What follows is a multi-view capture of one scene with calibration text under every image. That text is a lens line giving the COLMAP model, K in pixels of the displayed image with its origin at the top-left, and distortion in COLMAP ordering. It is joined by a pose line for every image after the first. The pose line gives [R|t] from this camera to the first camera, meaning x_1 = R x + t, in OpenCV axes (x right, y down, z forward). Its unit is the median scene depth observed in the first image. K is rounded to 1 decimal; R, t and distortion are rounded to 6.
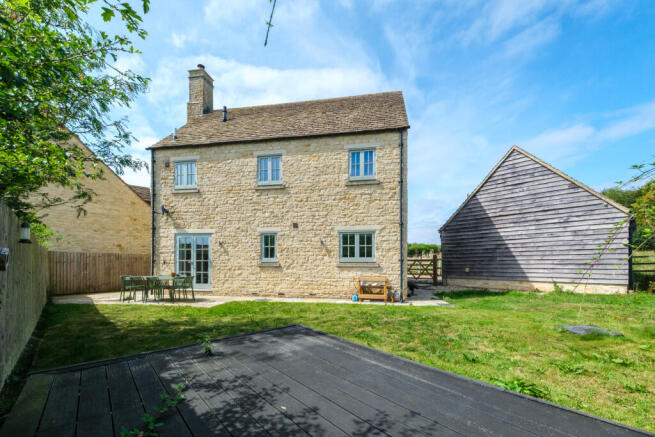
lens RADIAL K [[264.5, 0, 328.5], [0, 264.5, 263.5], [0, 0, 1]] dist [0.002705, 0.000264]
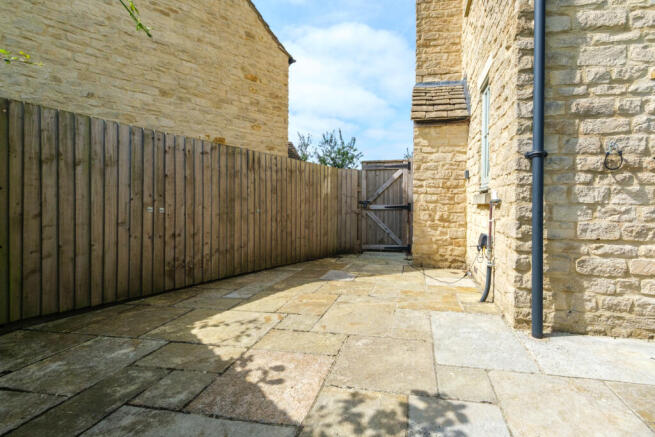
lens RADIAL K [[290.2, 0, 362.2], [0, 290.2, 210.8], [0, 0, 1]] dist [0.007103, -0.001008]
pose [[0.999817, 0.016497, -0.009644, -0.799541], [-0.016256, 0.999568, 0.024490, 0.026393], [0.010044, -0.024328, 0.999654, 0.802045]]
